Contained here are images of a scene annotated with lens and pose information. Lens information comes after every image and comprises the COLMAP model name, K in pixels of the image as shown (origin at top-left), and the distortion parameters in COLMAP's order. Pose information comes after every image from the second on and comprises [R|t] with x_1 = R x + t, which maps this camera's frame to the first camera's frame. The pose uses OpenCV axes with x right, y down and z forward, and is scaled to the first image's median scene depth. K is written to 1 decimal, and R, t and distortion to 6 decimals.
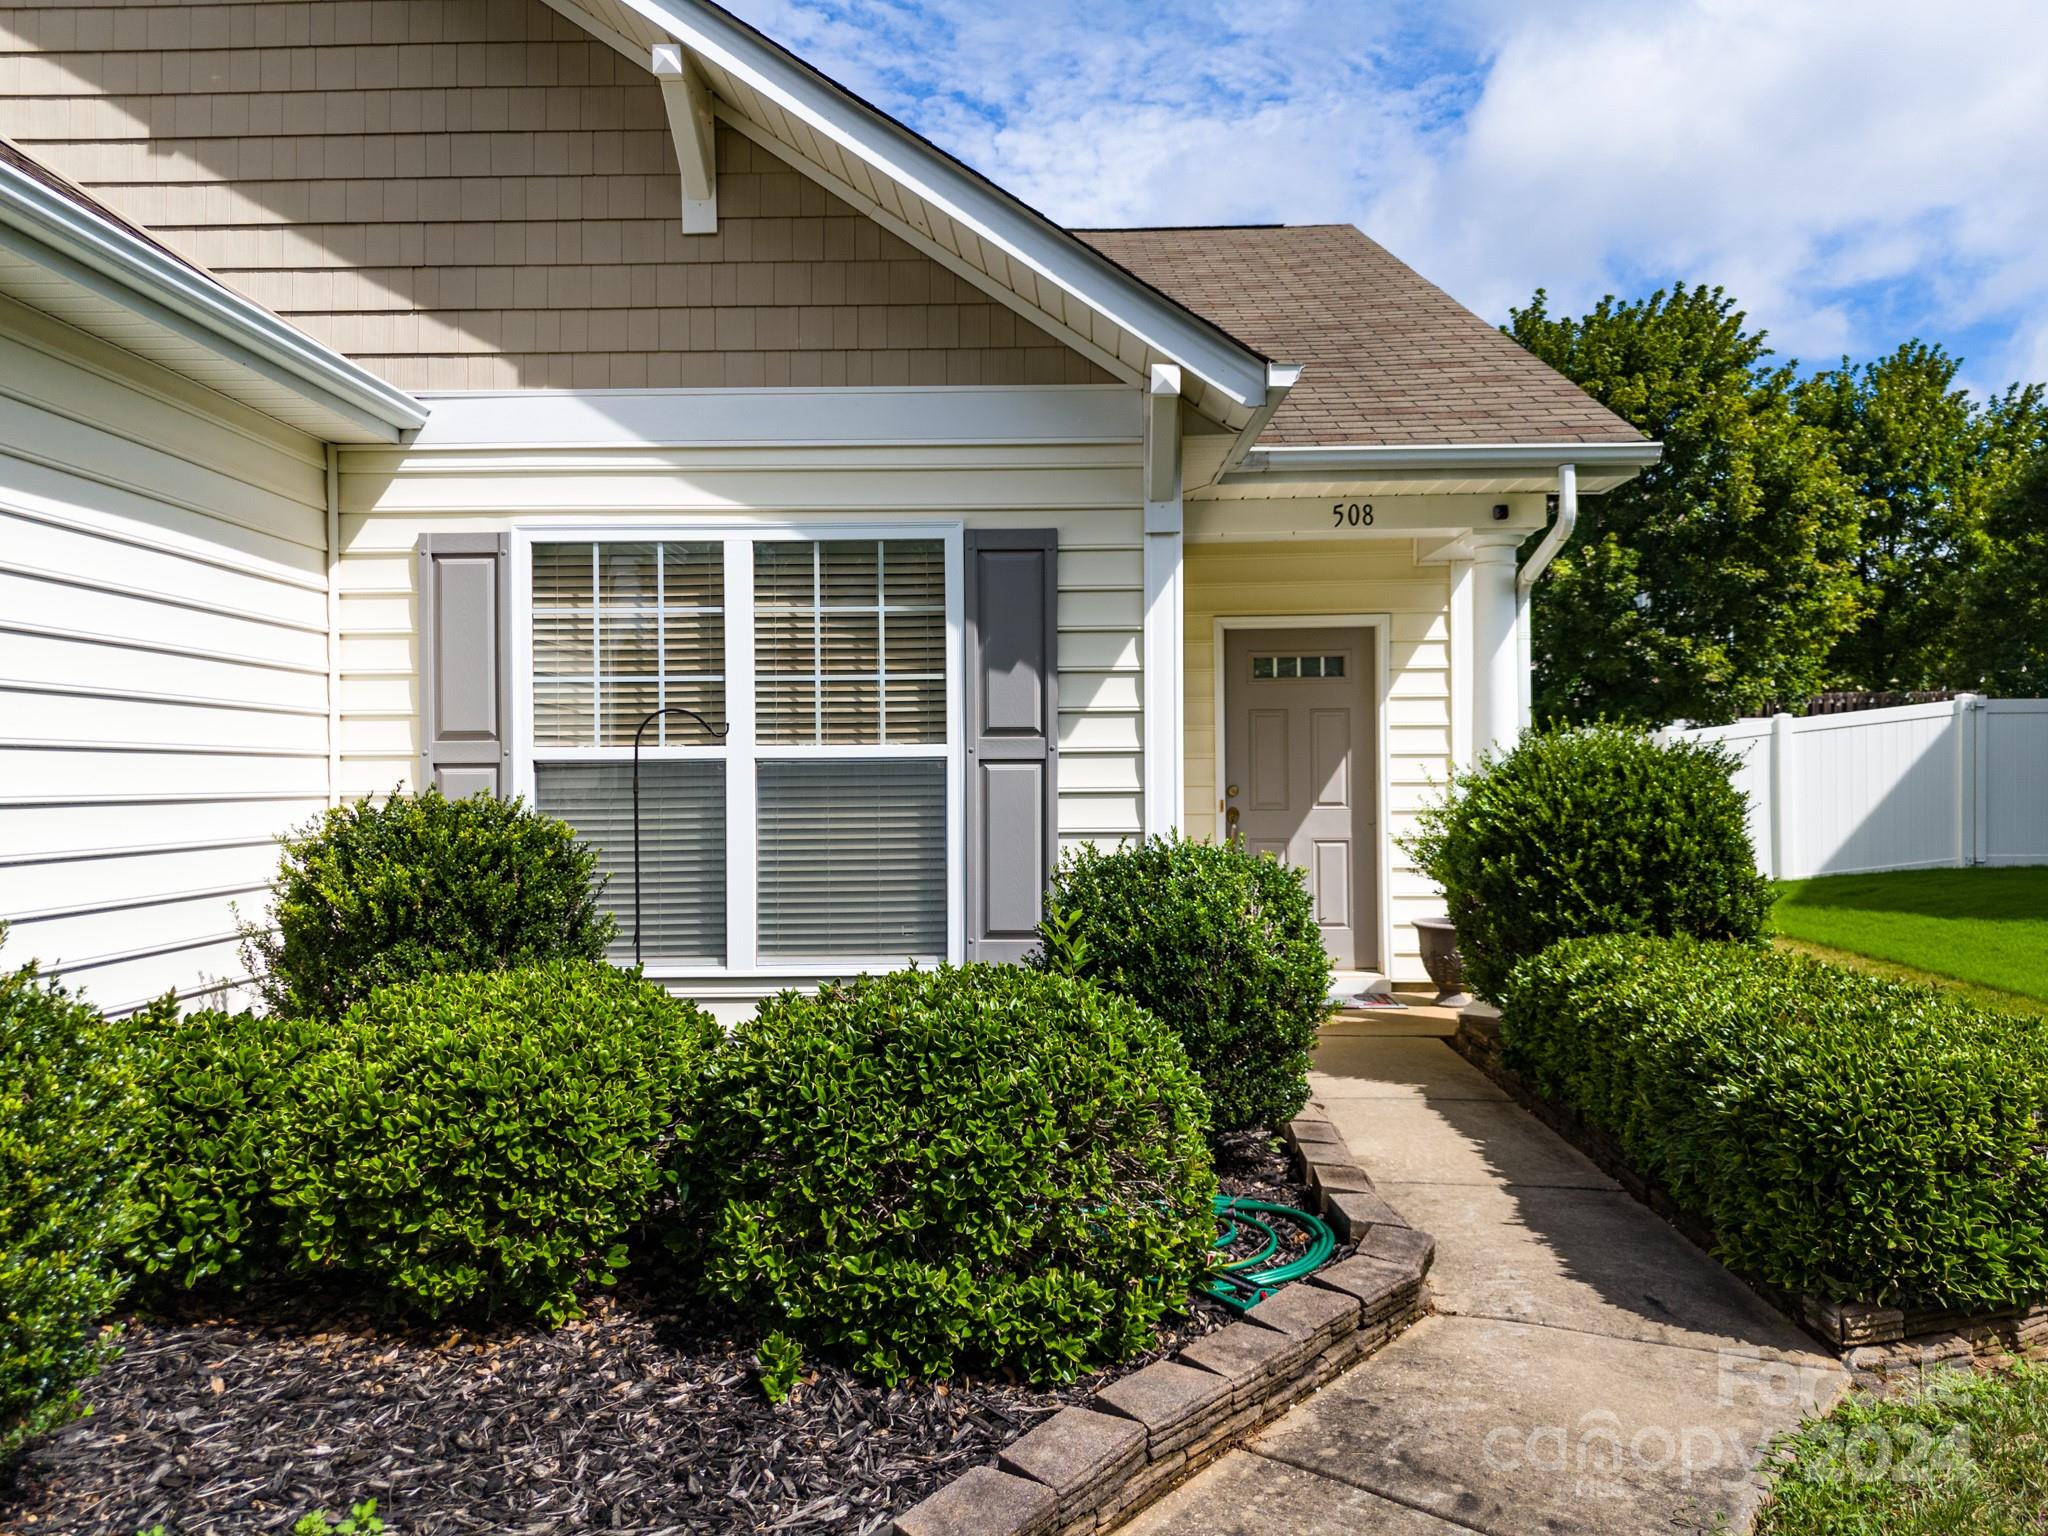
lens RADIAL K [[1542.8, 0, 1018.7], [0, 1542.8, 777.4], [0, 0, 1]] dist [0.045225, -0.044386]
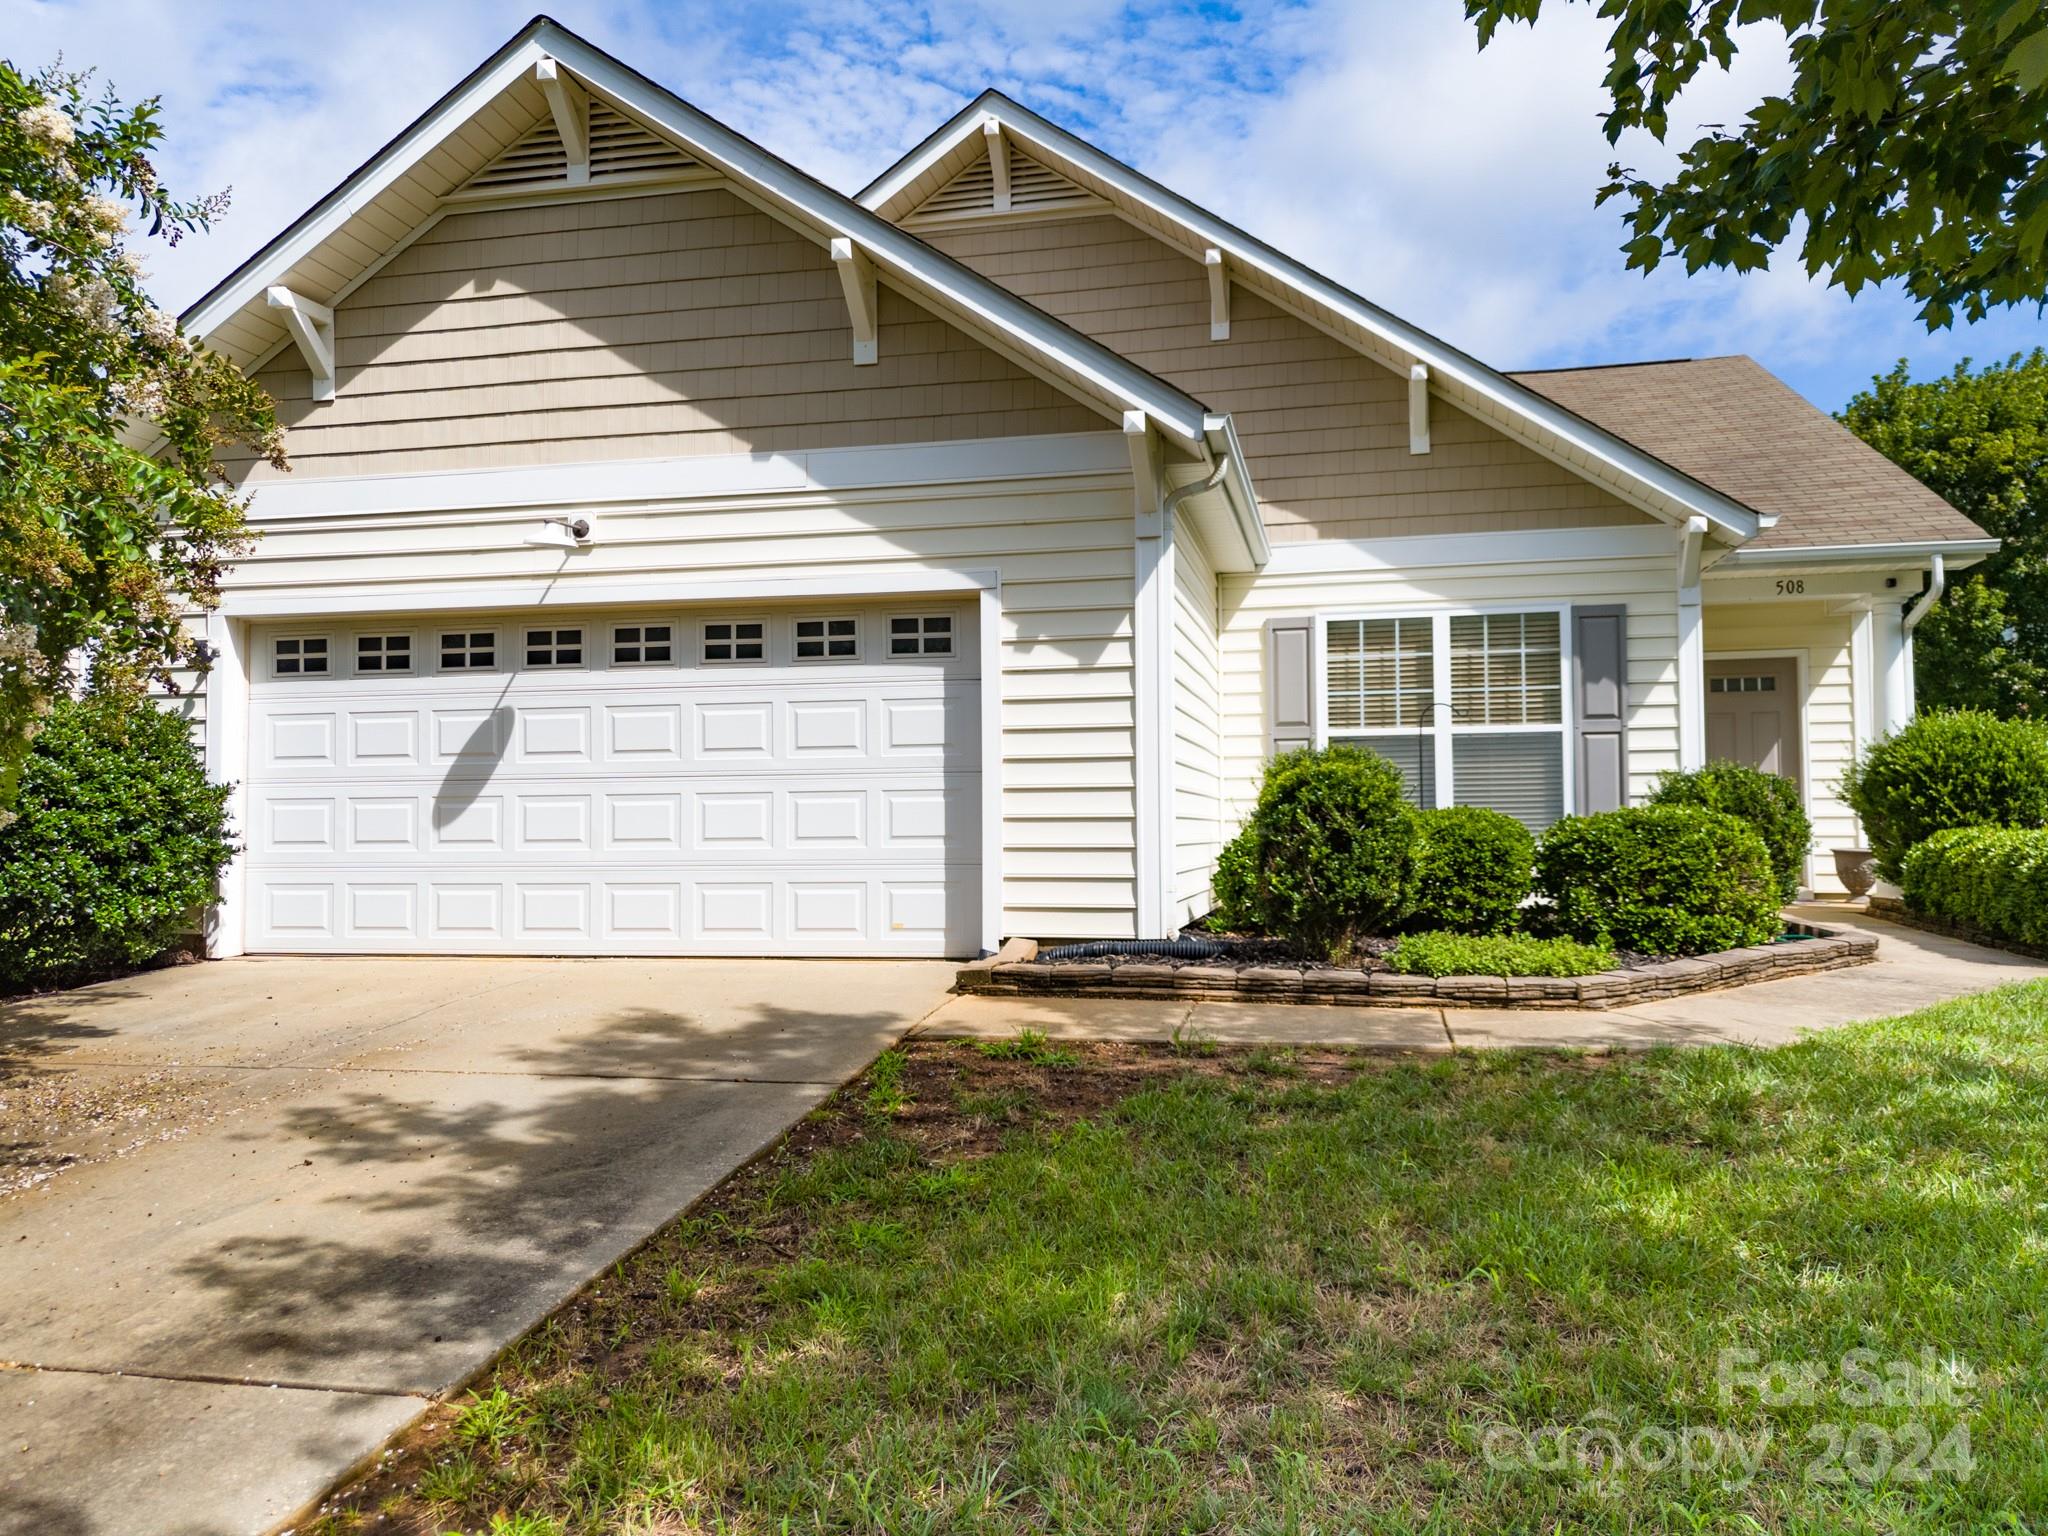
lens RADIAL K [[1542.8, 0, 1012.8], [0, 1542.8, 770.1], [0, 0, 1]] dist [0.045225, -0.044386]
pose [[0.981233, -0.009271, -0.192601, -0.327885], [0.001532, 0.999187, -0.040296, 0.103881], [0.192818, 0.039245, 0.980449, -0.902207]]
